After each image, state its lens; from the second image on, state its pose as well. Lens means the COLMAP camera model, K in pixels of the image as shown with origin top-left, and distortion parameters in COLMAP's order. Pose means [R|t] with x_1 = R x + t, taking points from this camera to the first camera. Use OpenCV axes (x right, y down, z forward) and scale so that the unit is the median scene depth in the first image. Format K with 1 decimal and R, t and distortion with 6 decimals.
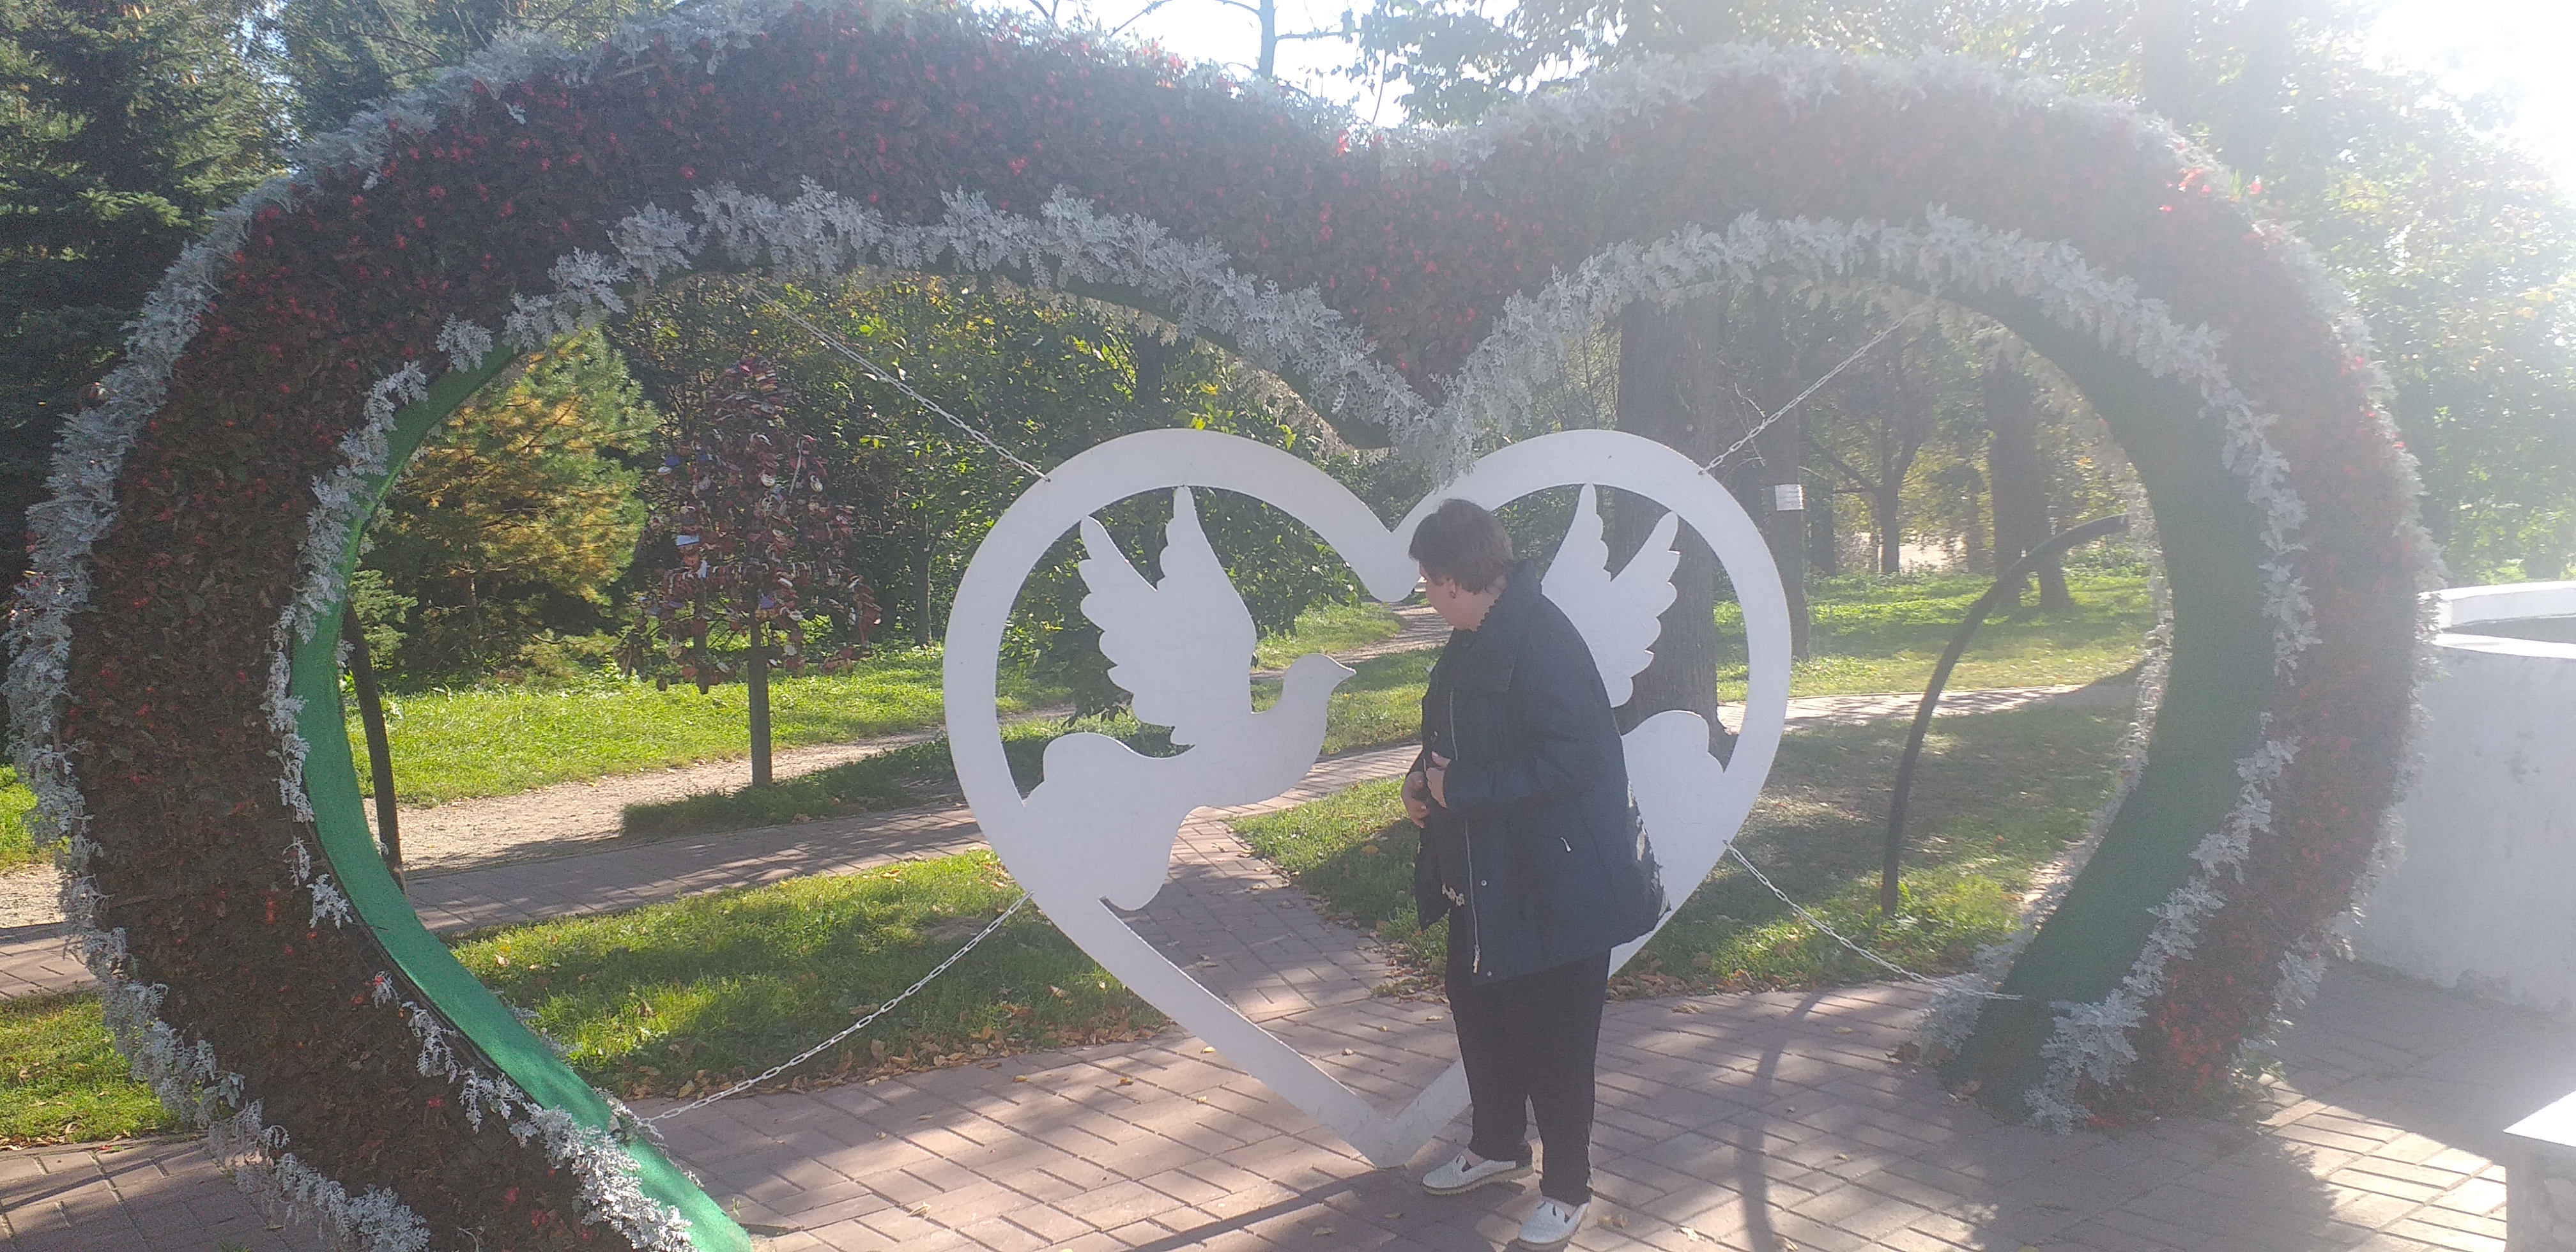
lens RADIAL K [[2141.4, 0, 1284.4], [0, 2141.4, 627.8], [0, 0, 1]] dist [0.203663, -0.433469]
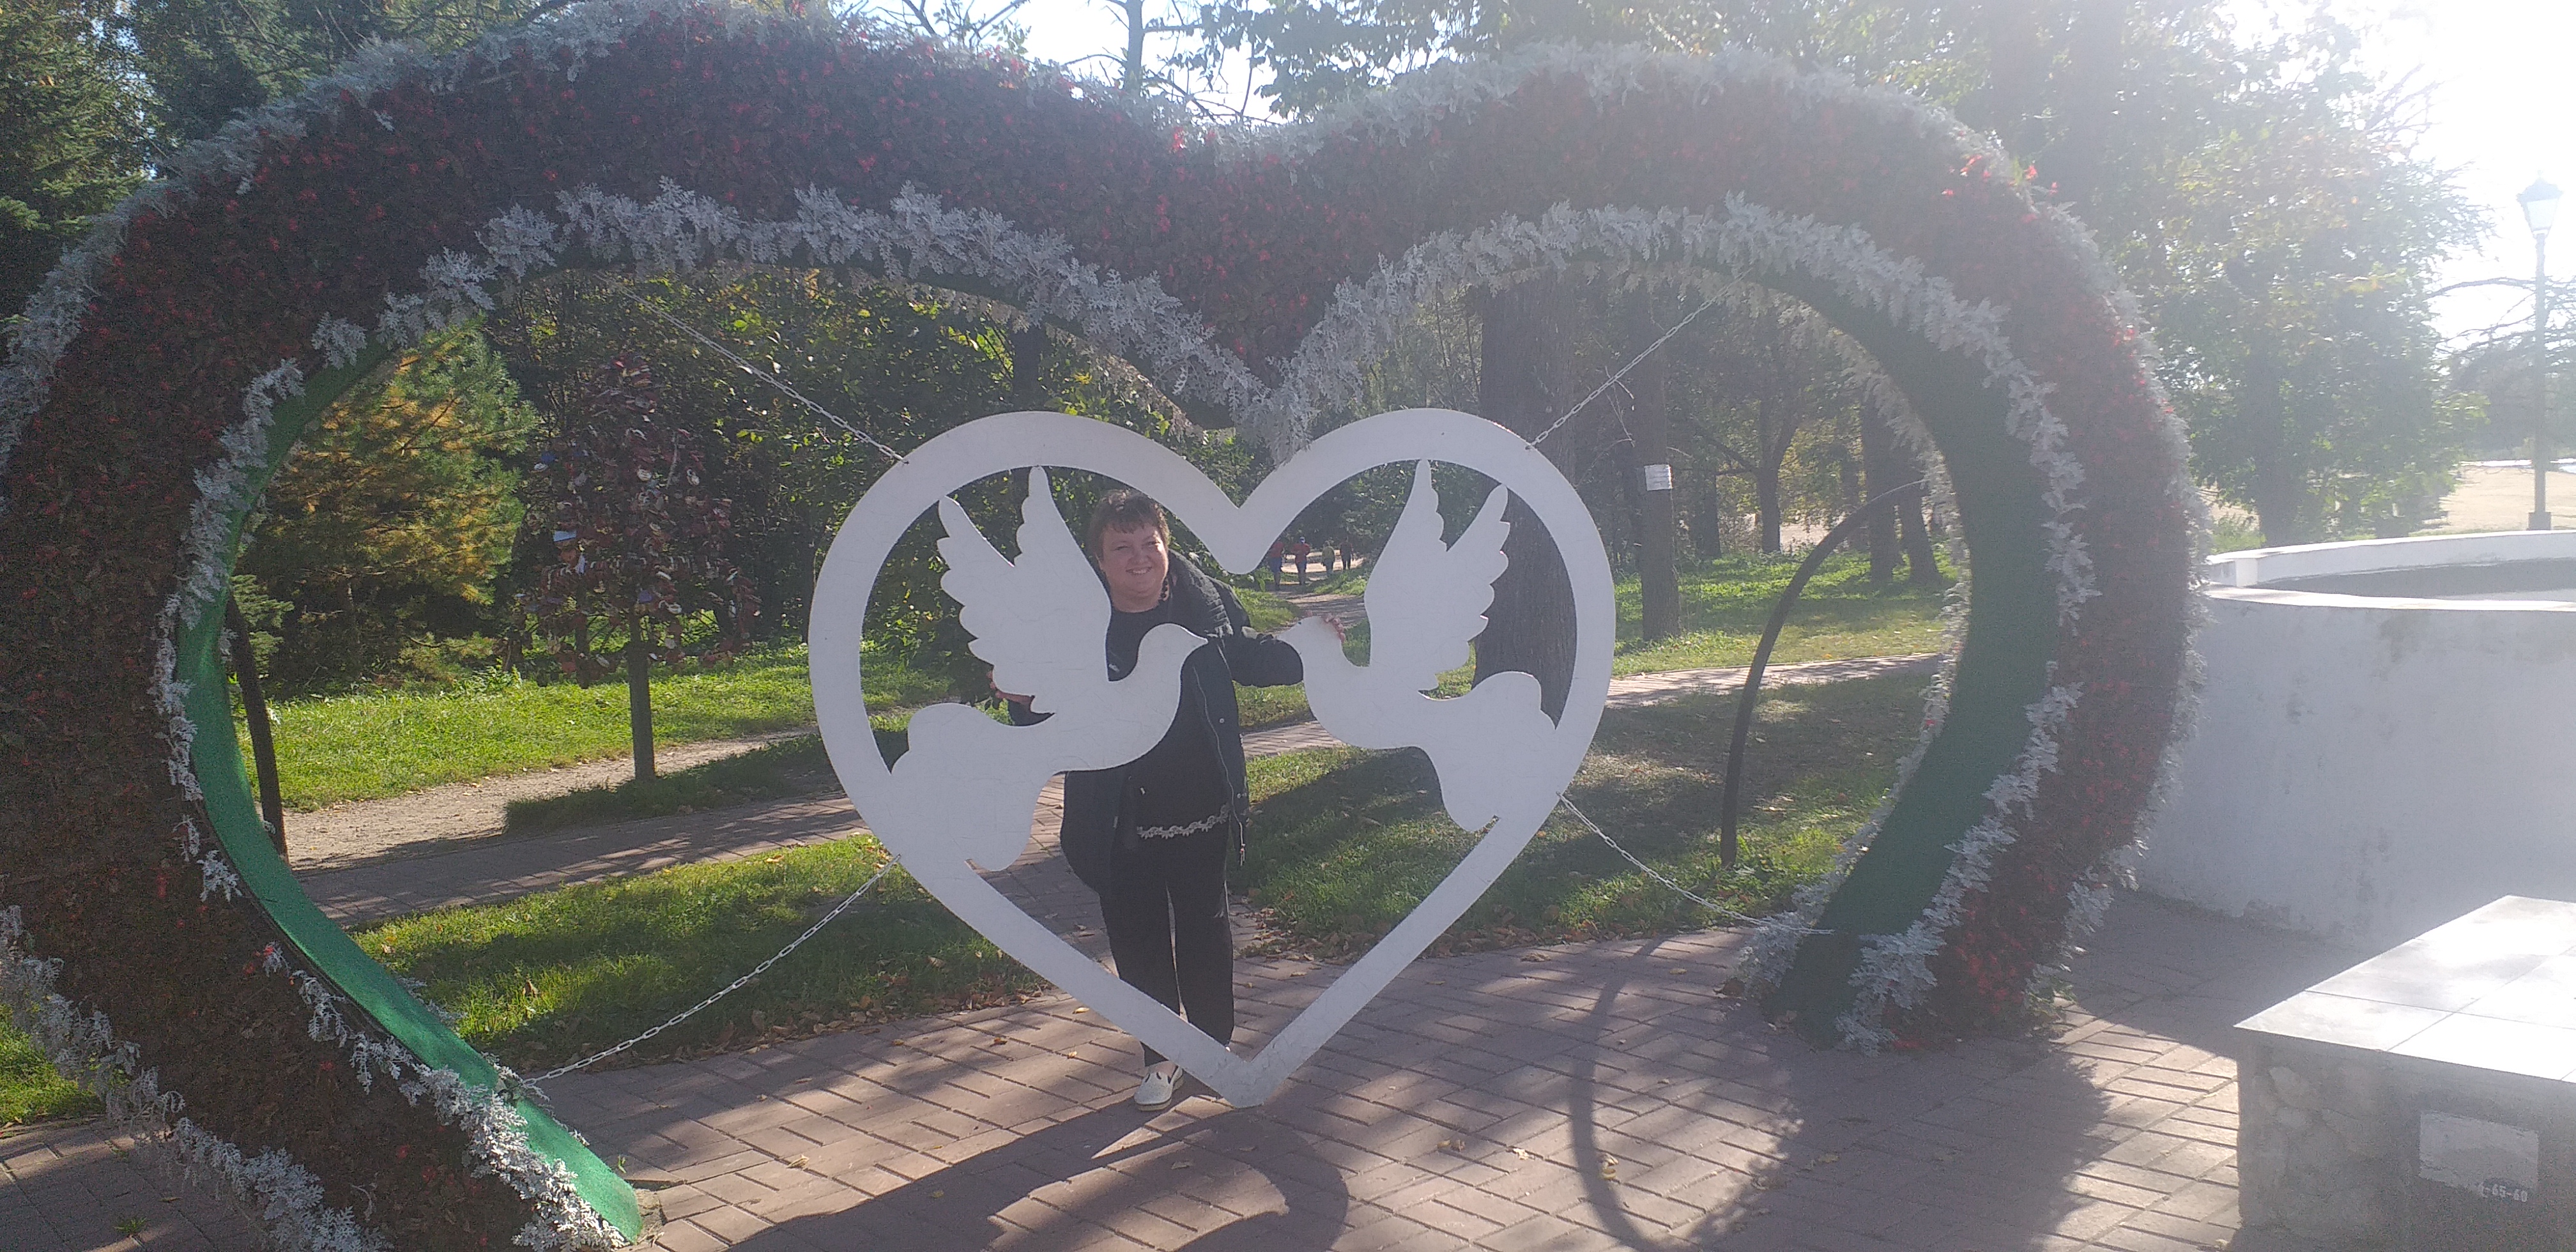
lens RADIAL K [[2233.9, 0, 1294.8], [0, 2233.9, 631.7], [0, 0, 1]] dist [0.184863, -0.377299]
pose [[0.999095, -0.020077, 0.037497, 0.035547], [0.020104, 0.999798, -0.000343, 0.017407], [-0.037483, 0.001096, 0.999297, -0.099739]]
